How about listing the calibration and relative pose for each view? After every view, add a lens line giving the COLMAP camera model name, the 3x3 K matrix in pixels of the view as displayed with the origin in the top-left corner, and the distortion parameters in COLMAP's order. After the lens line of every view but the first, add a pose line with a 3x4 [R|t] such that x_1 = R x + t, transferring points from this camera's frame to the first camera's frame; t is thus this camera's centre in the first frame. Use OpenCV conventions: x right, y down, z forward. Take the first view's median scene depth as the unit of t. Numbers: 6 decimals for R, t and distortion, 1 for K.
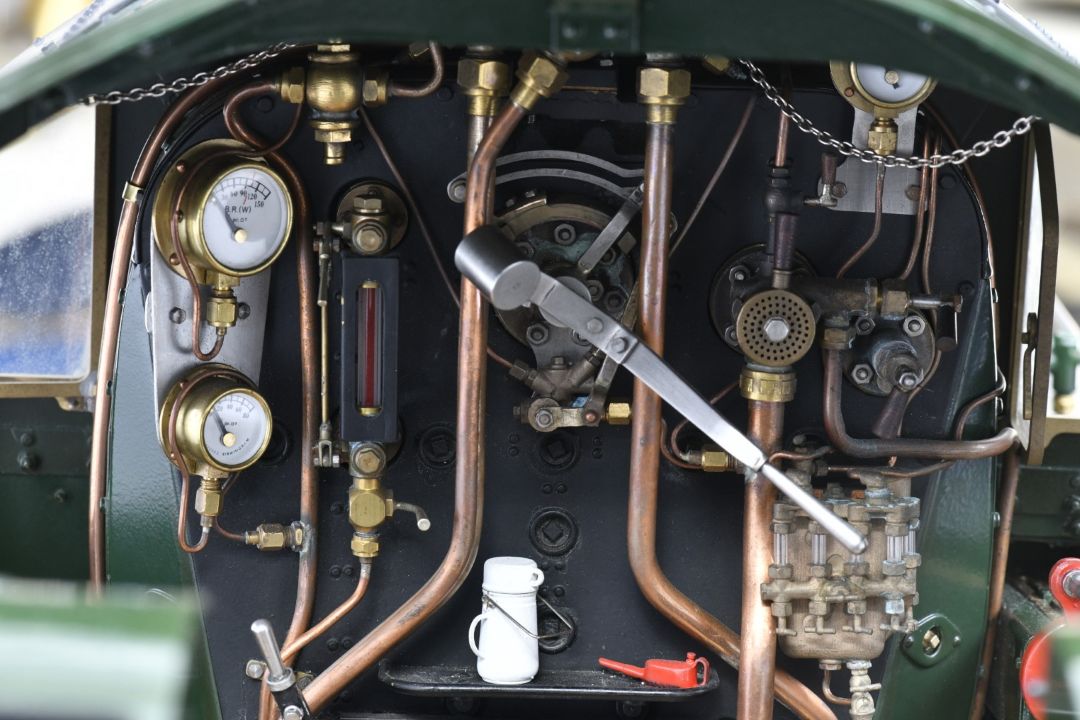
lens RADIAL K [[3859.3, 0, 541.4], [0, 3859.3, 353.5], [0, 0, 1]] dist [0.003741, 0.000000]
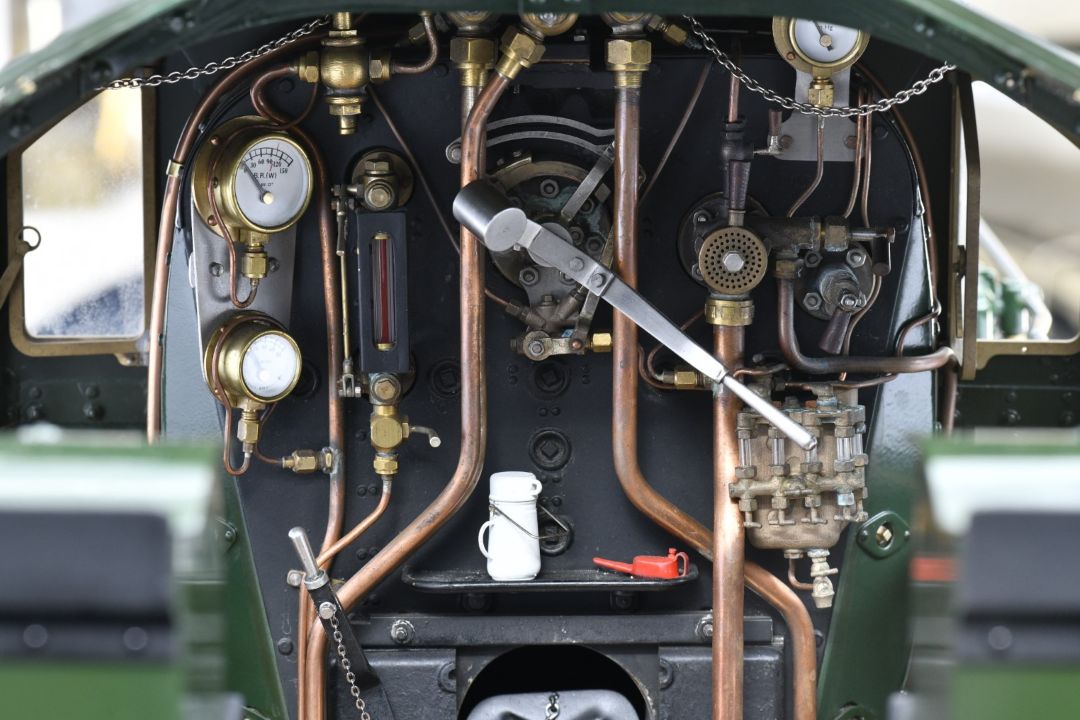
lens RADIAL K [[3859.3, 0, 541.4], [0, 3859.3, 366.6], [0, 0, 1]] dist [0.003741, 0.000000]
pose [[0.999186, -0.035651, -0.018891, 0.023799], [0.035302, 0.999205, -0.018532, 0.043958], [0.019536, 0.017850, 0.999650, -0.153998]]
